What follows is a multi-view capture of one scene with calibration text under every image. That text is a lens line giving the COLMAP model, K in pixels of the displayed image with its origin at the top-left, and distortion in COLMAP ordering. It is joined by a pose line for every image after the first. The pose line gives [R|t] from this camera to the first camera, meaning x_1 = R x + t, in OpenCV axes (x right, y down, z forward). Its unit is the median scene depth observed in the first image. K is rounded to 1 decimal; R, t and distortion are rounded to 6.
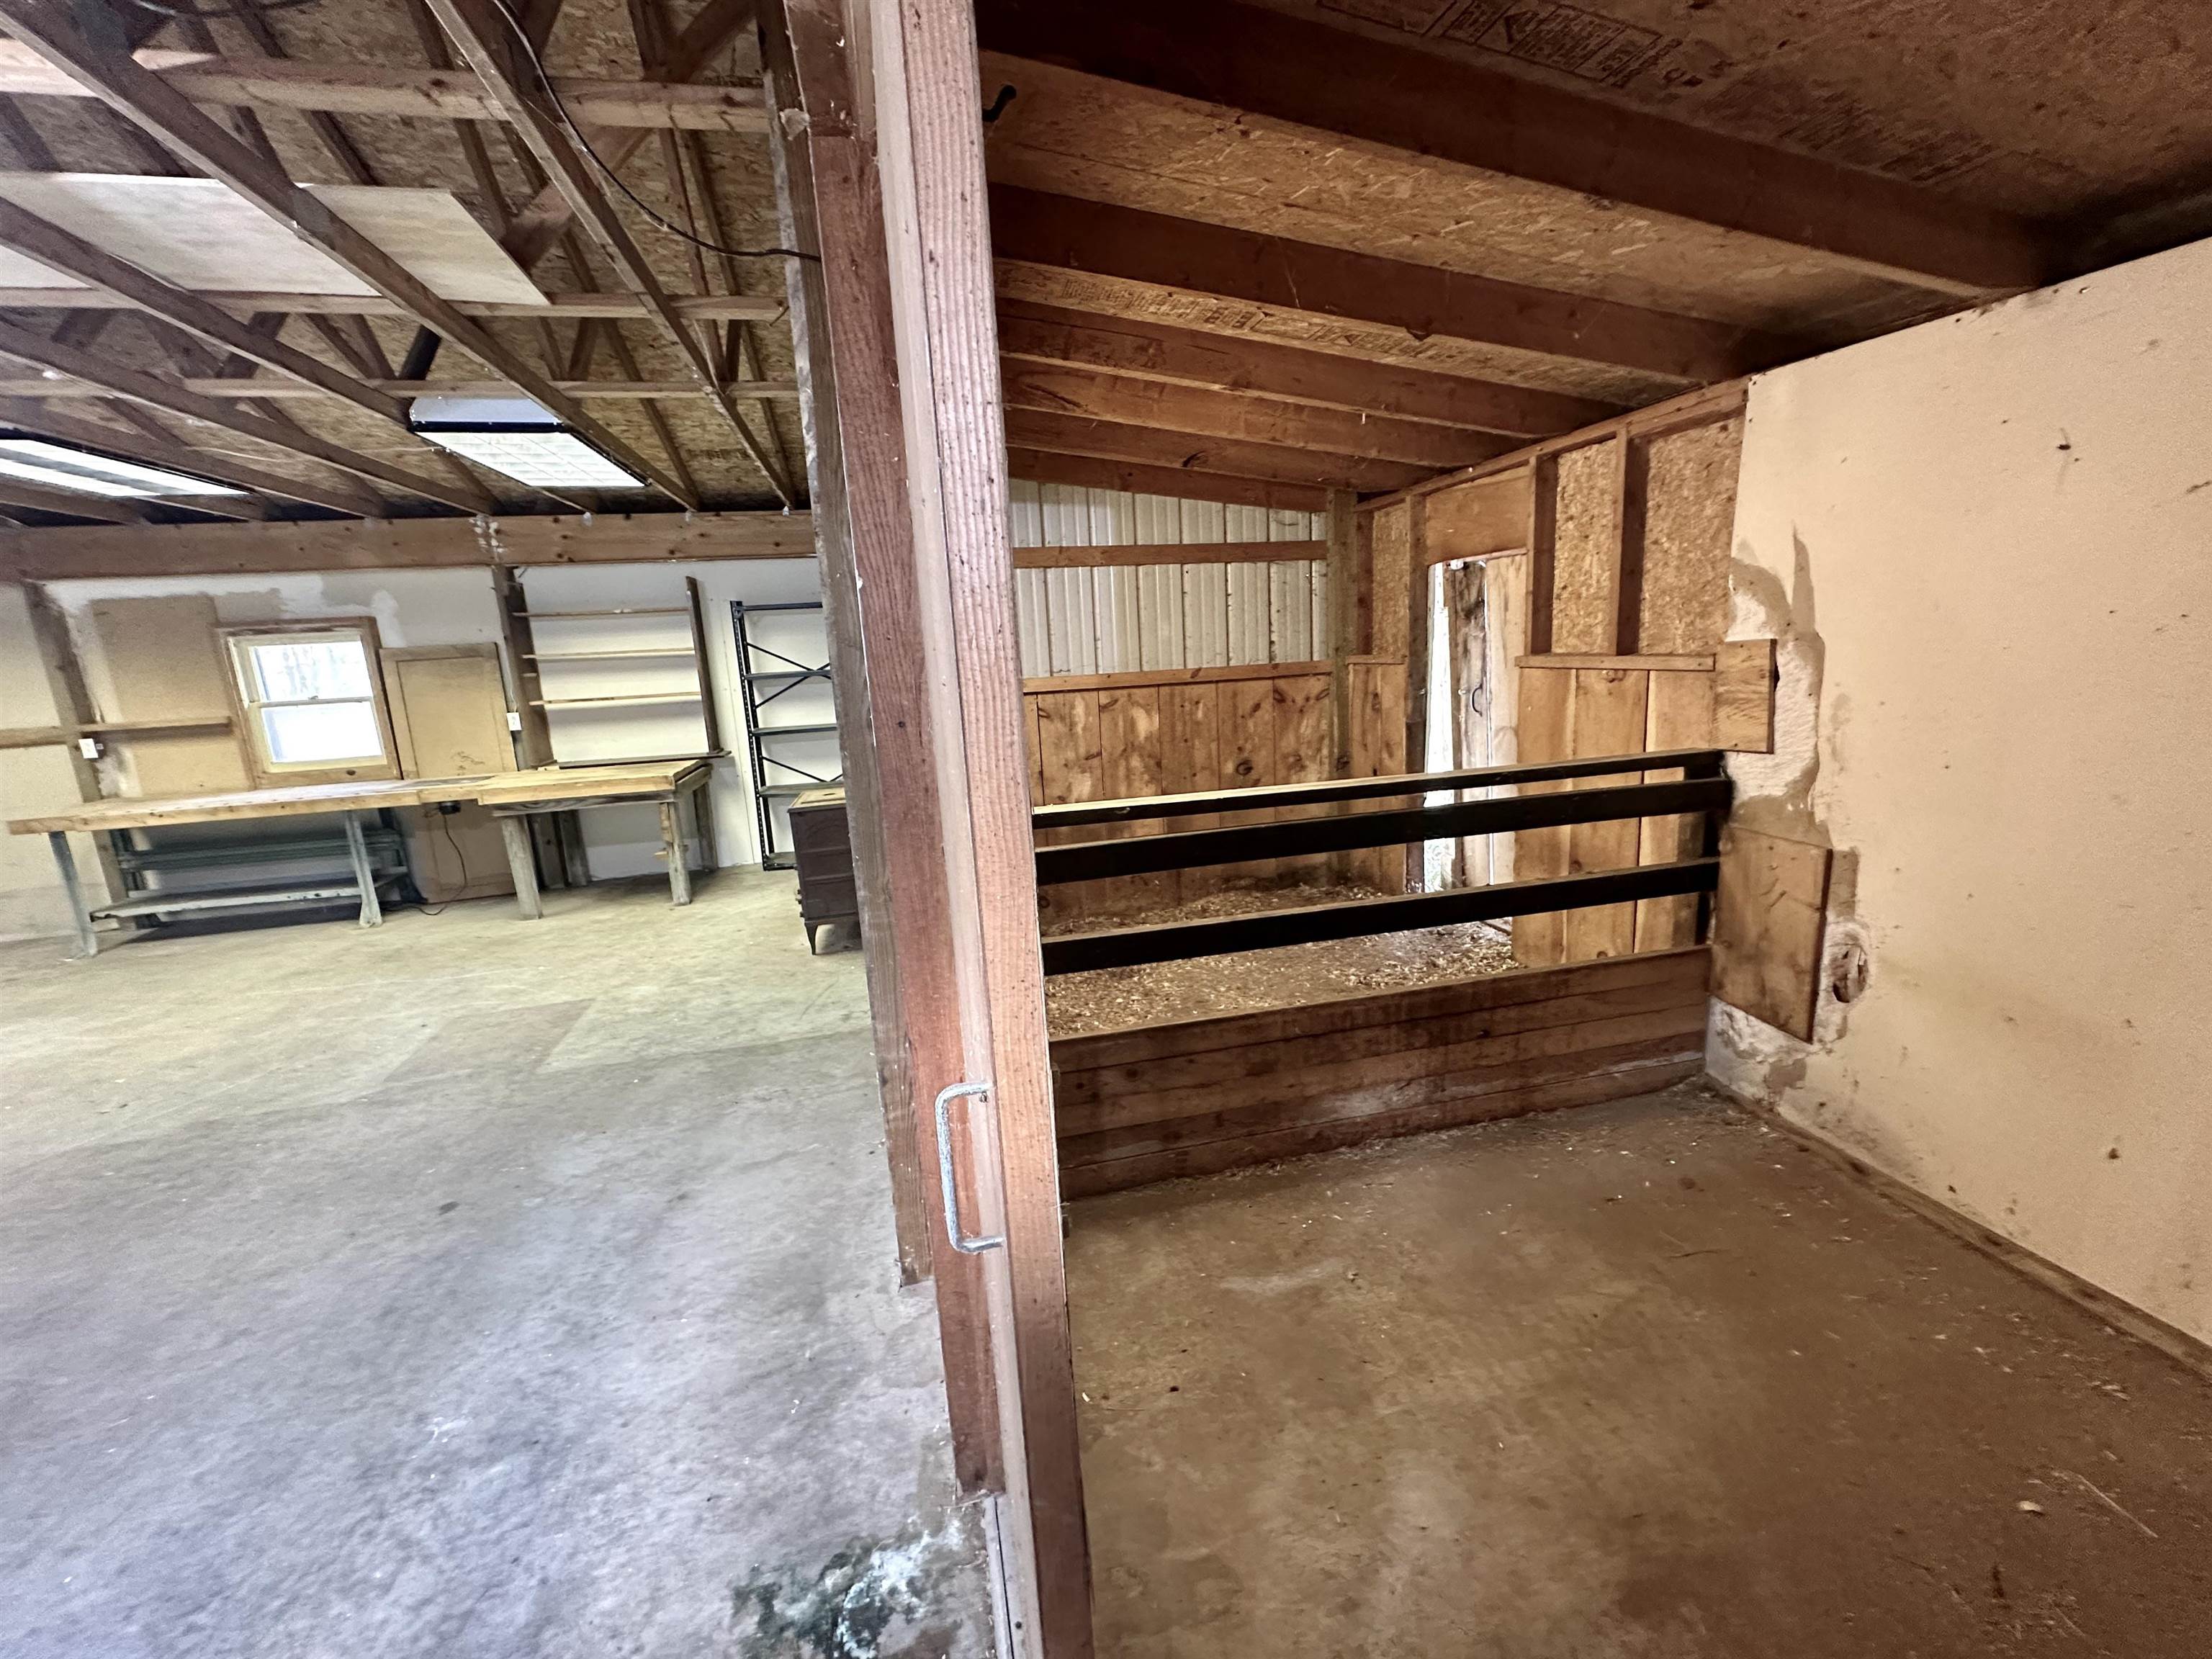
lens RADIAL K [[887.7, 0, 1106.0], [0, 887.7, 829.5], [0, 0, 1]] dist [0.000247, 0.000326]
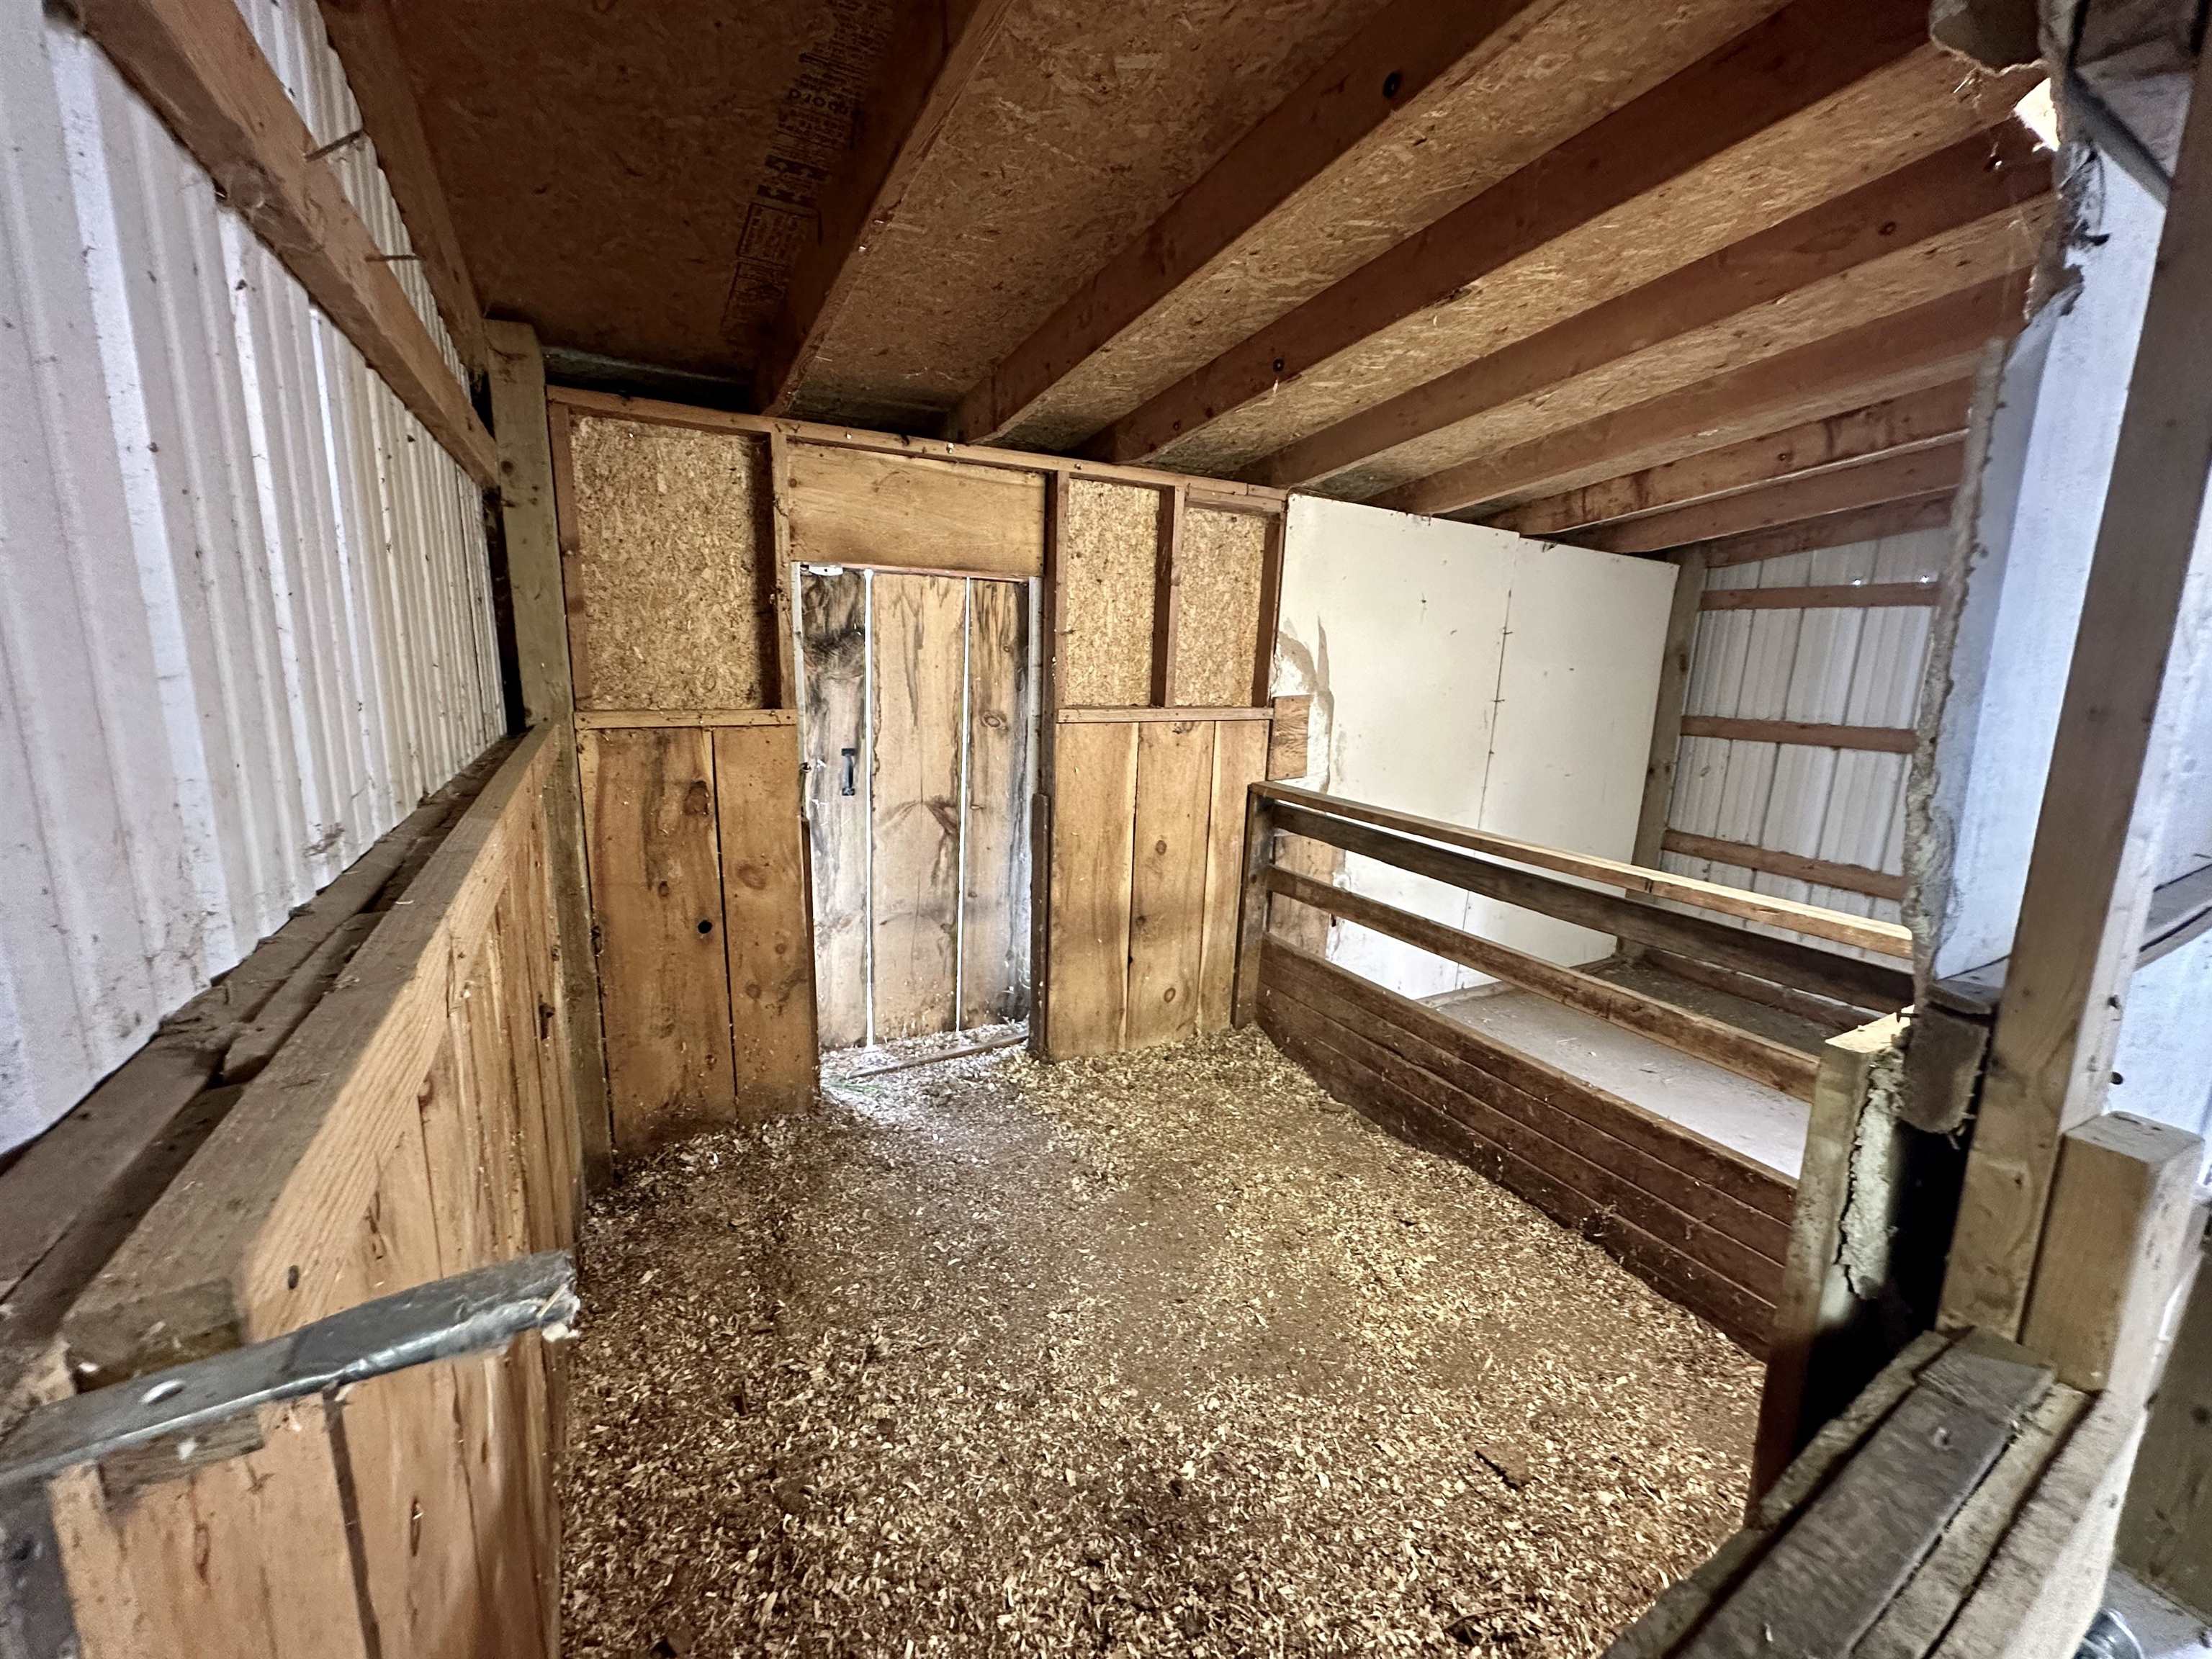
lens RADIAL K [[887.7, 0, 1106.0], [0, 887.7, 829.5], [0, 0, 1]] dist [0.000247, 0.000326]
pose [[-0.281782, -0.148377, 0.947936, -0.395534], [0.181551, 0.961877, 0.204527, -0.282312], [-0.942146, 0.229731, -0.244101, 1.346099]]
